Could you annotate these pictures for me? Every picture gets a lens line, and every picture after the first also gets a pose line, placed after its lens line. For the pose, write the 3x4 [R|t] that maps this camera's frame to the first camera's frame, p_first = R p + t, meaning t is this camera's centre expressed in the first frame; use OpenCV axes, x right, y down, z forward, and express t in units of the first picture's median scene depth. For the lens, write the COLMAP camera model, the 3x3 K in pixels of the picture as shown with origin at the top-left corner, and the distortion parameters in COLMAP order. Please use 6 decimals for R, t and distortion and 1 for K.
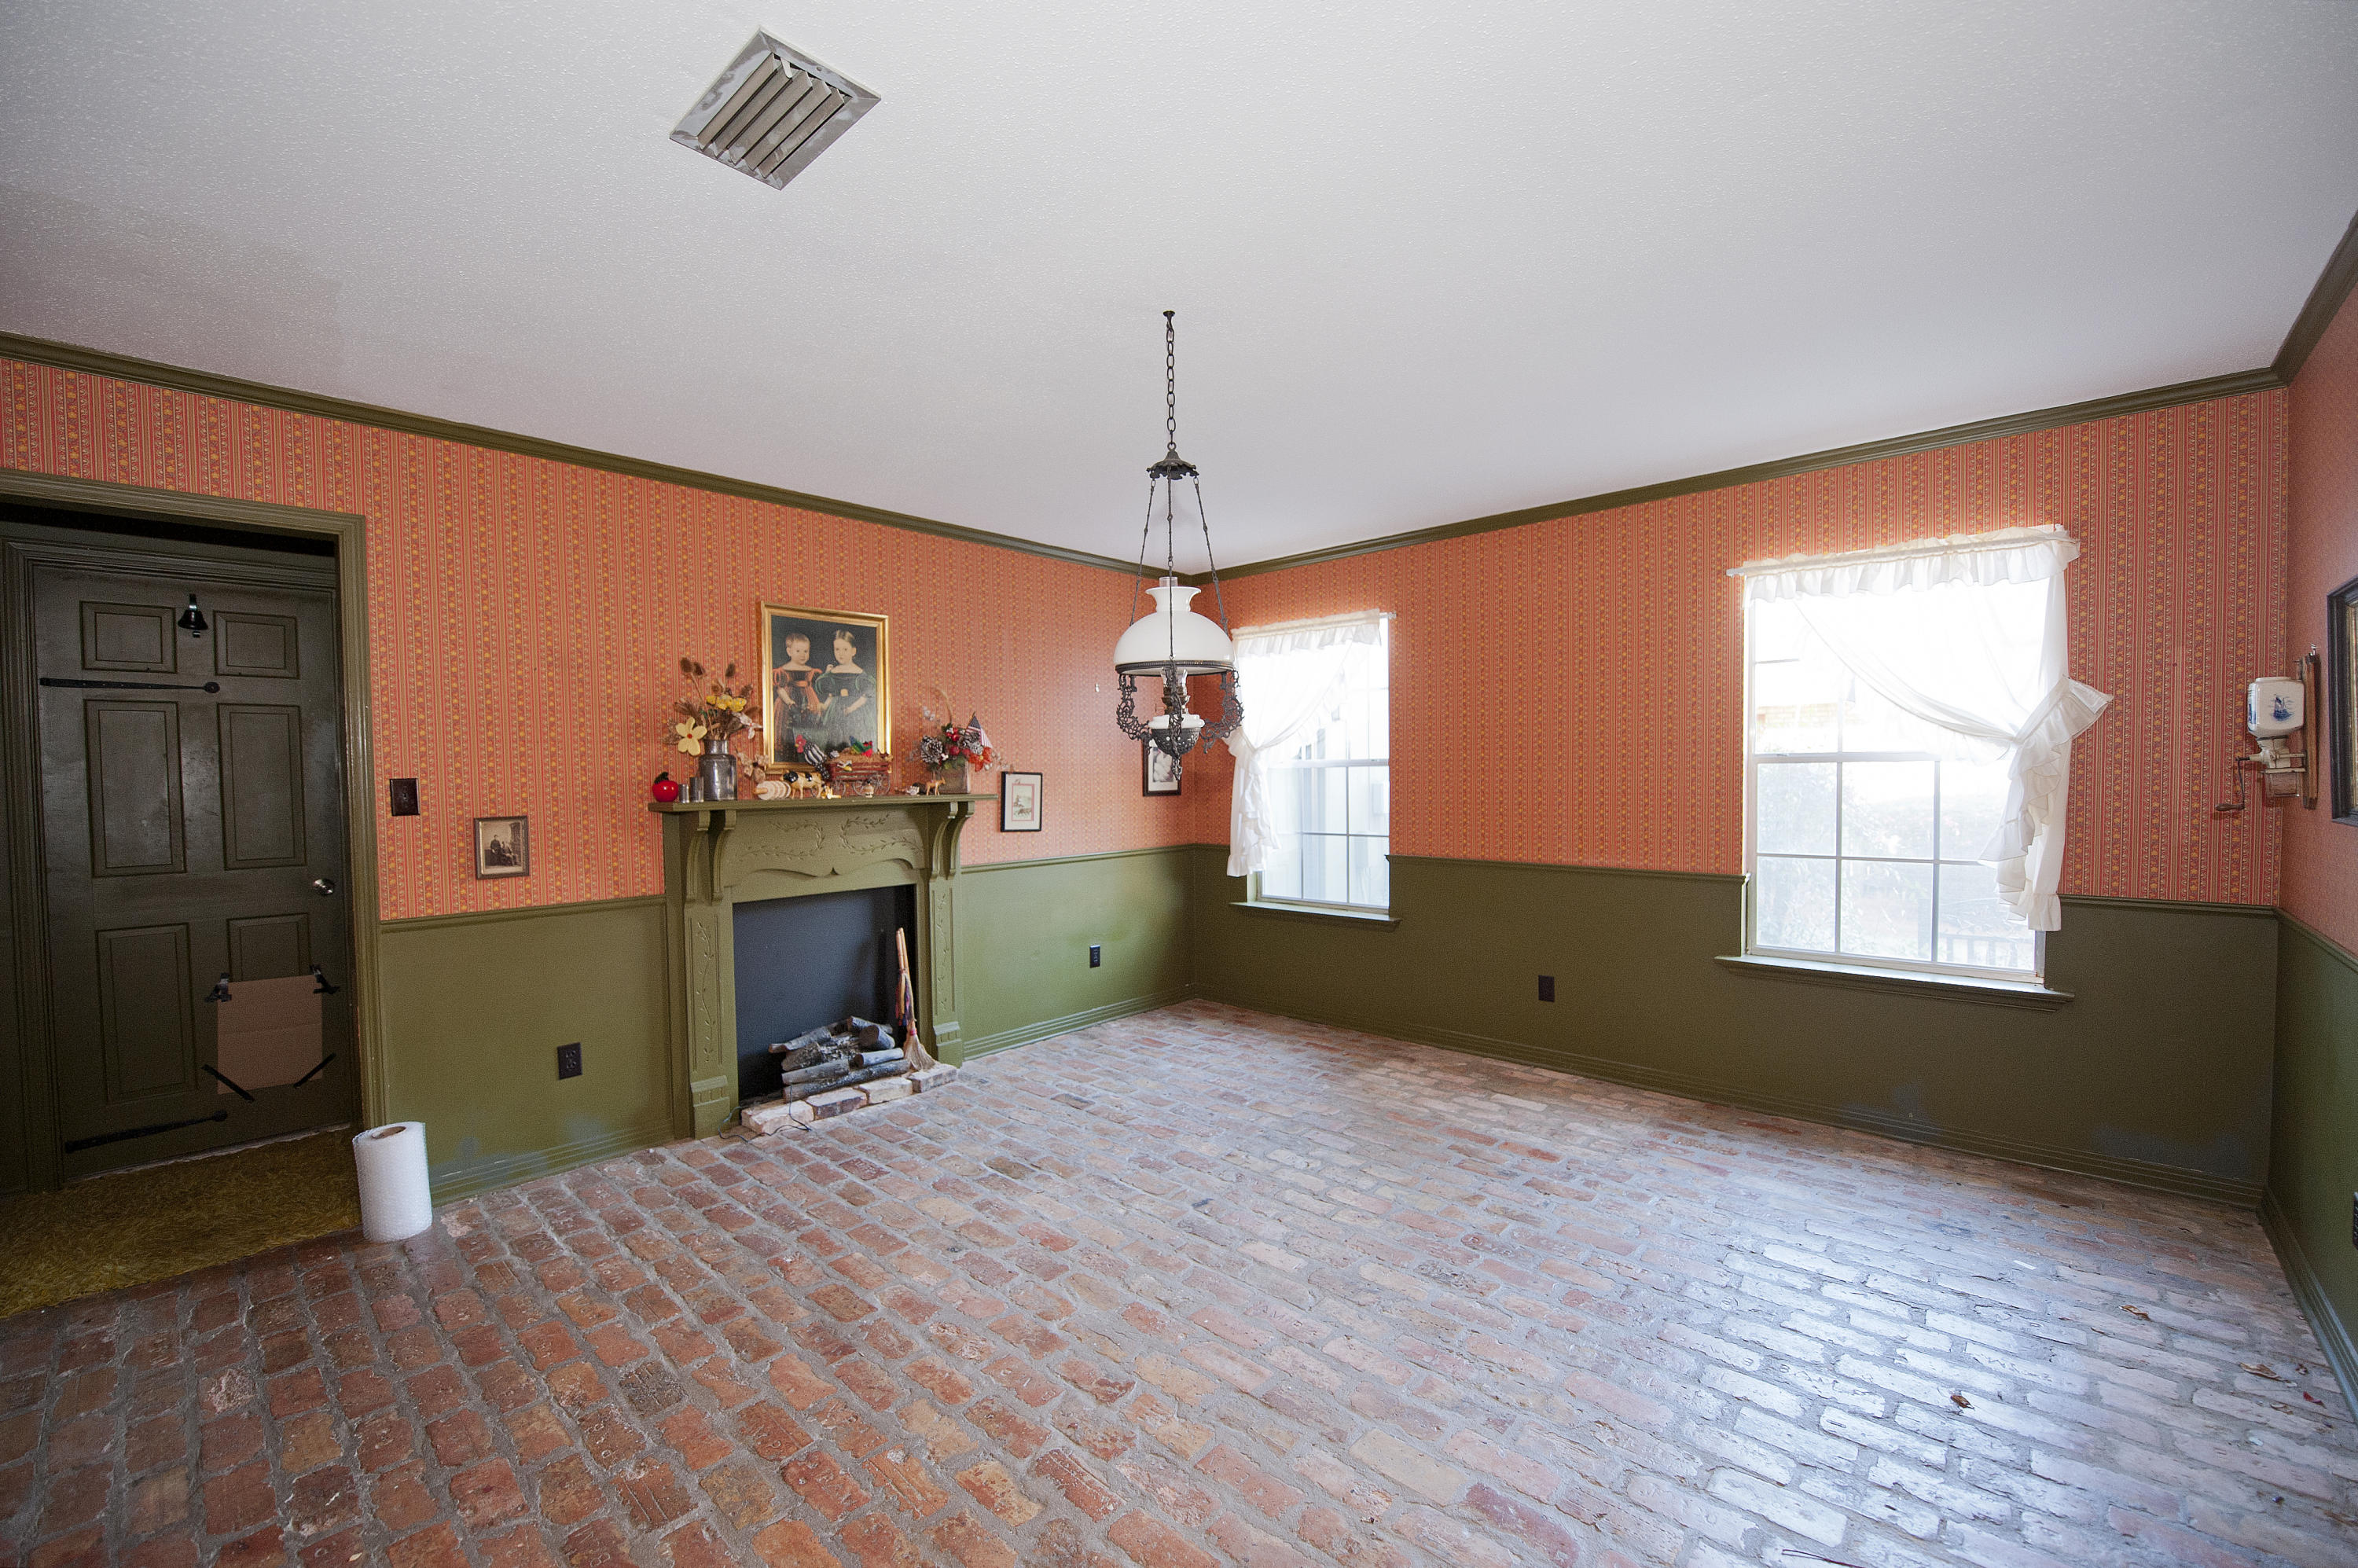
lens RADIAL K [[950.0, 0, 1191.4], [0, 950.0, 802.1], [0, 0, 1]] dist [-0.002380, -0.011311]
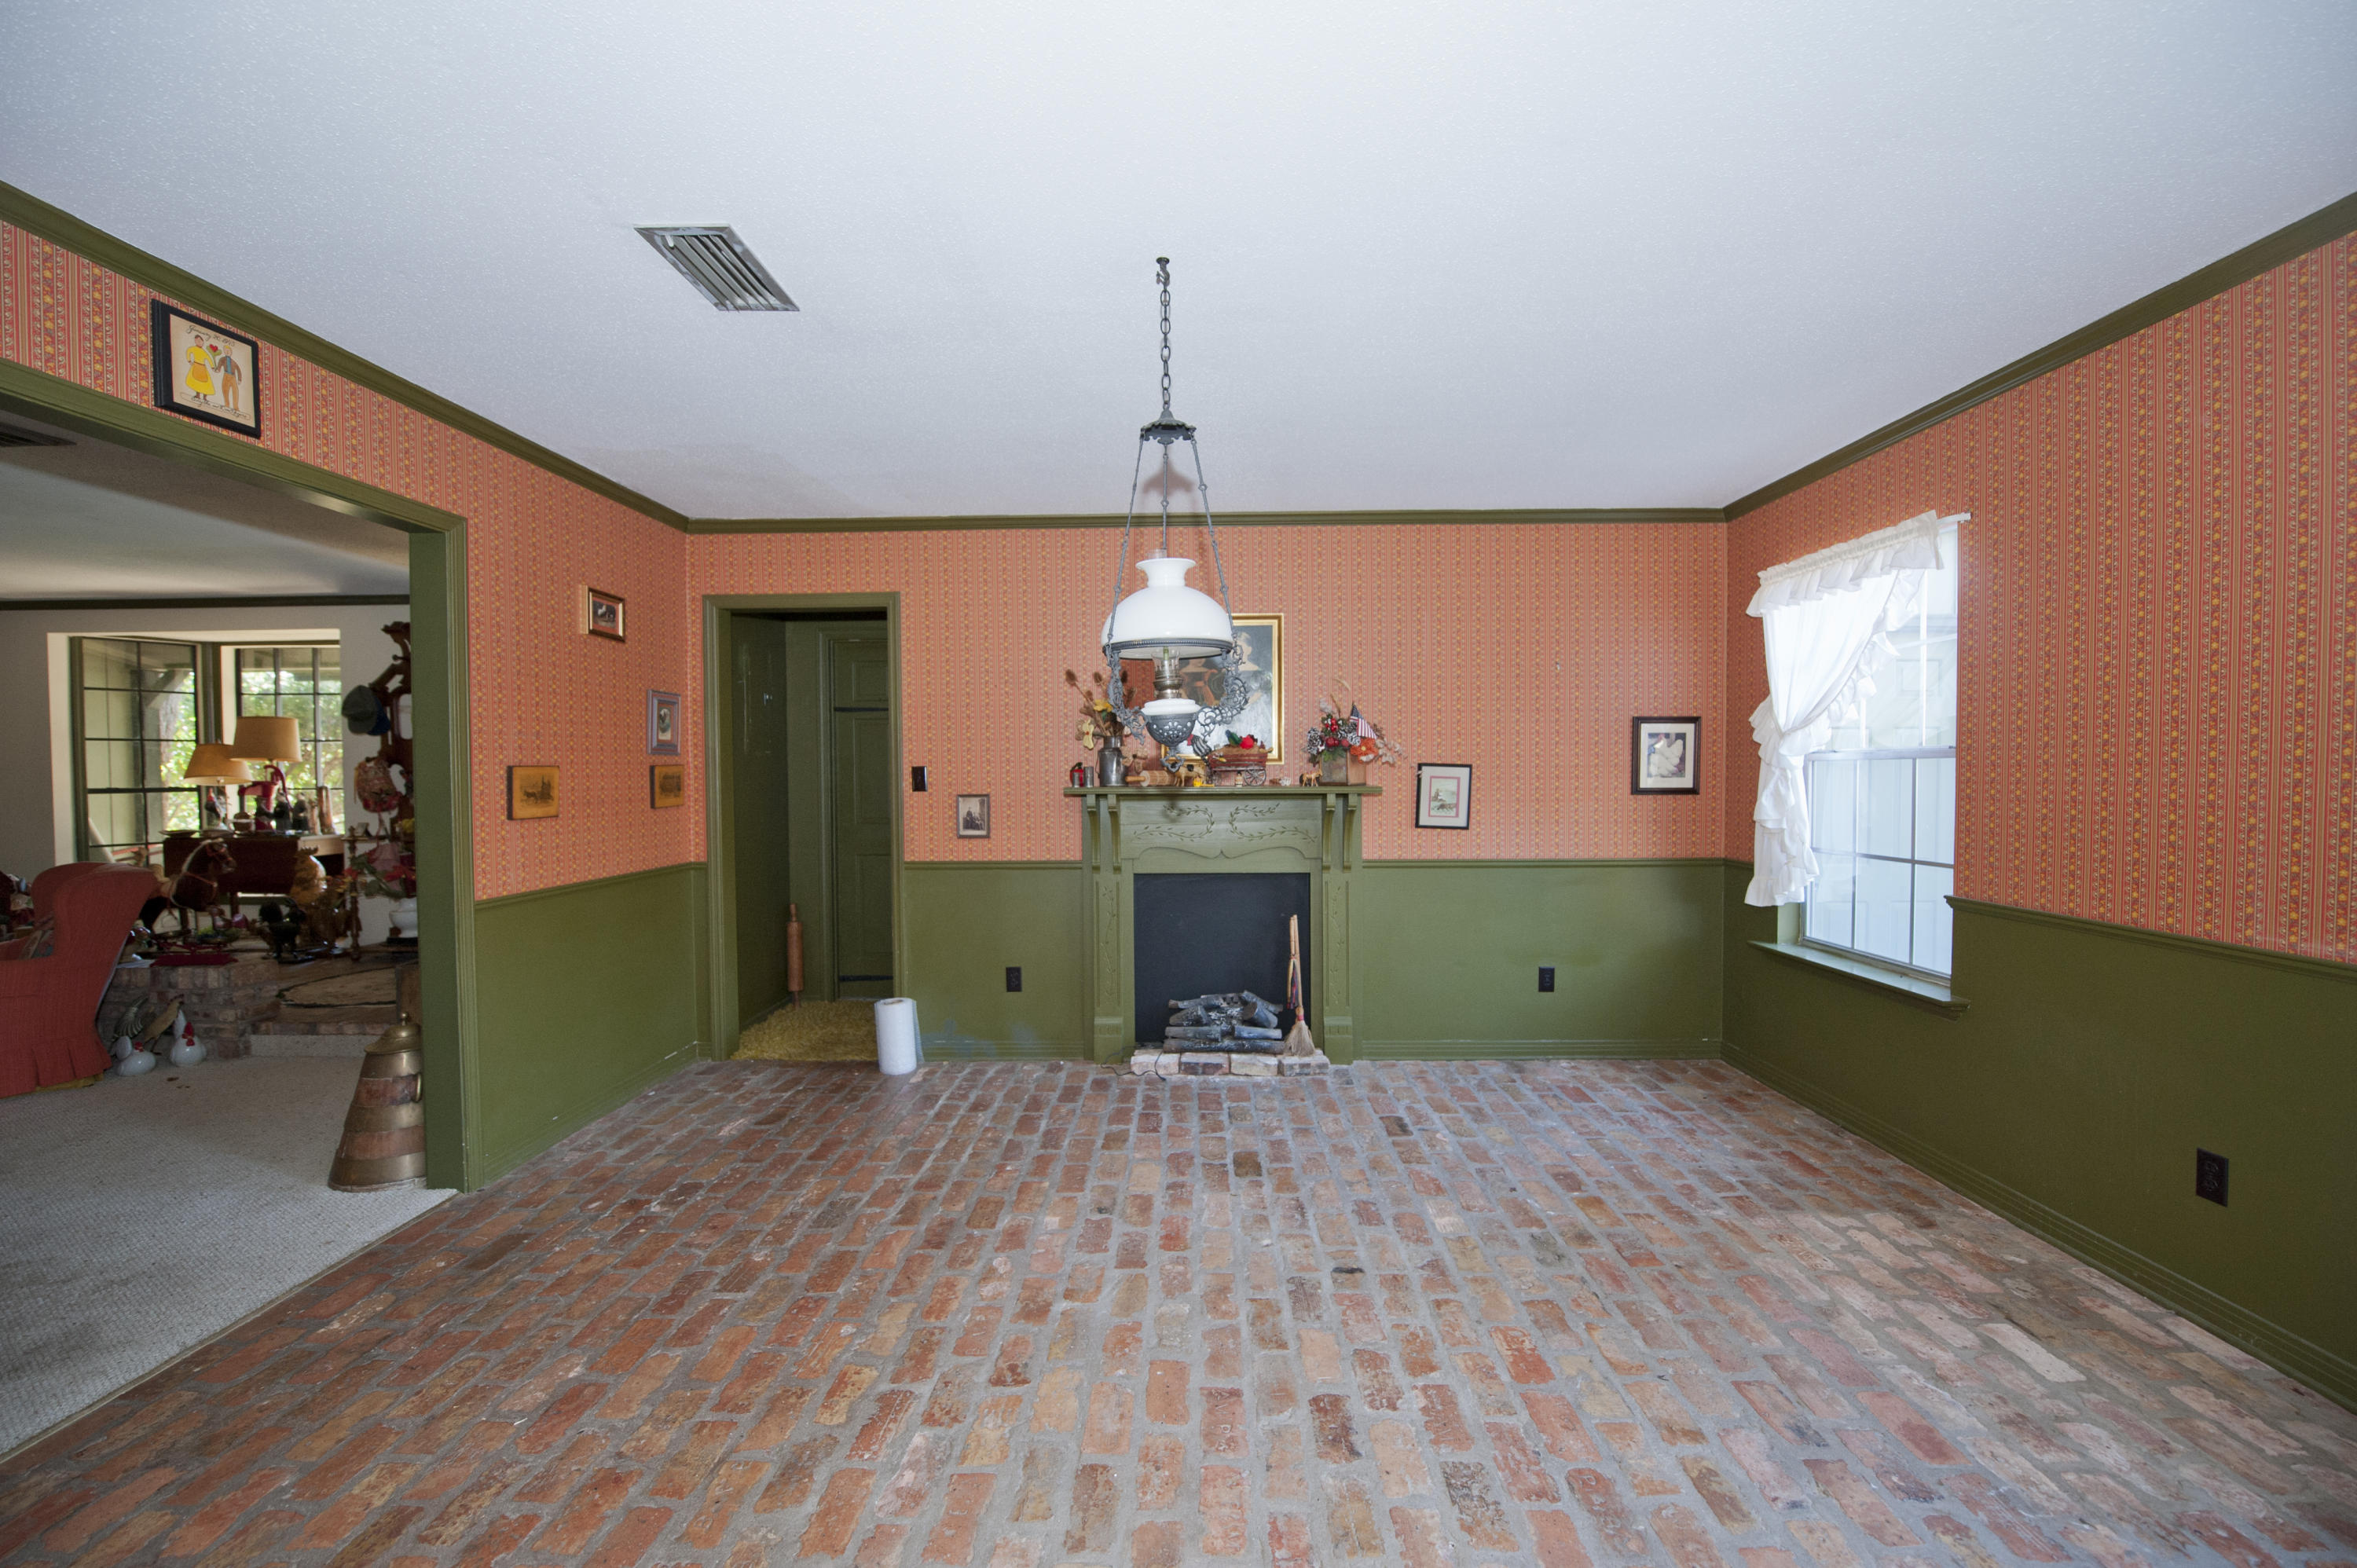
lens RADIAL K [[942.1, 0, 1187.3], [0, 942.1, 797.8], [0, 0, 1]] dist [-0.013953, -0.000320]
pose [[0.663103, 0.029969, -0.747928, 0.411748], [-0.026929, 0.999506, 0.016175, -0.008173], [0.748044, 0.009415, 0.663583, 0.255279]]
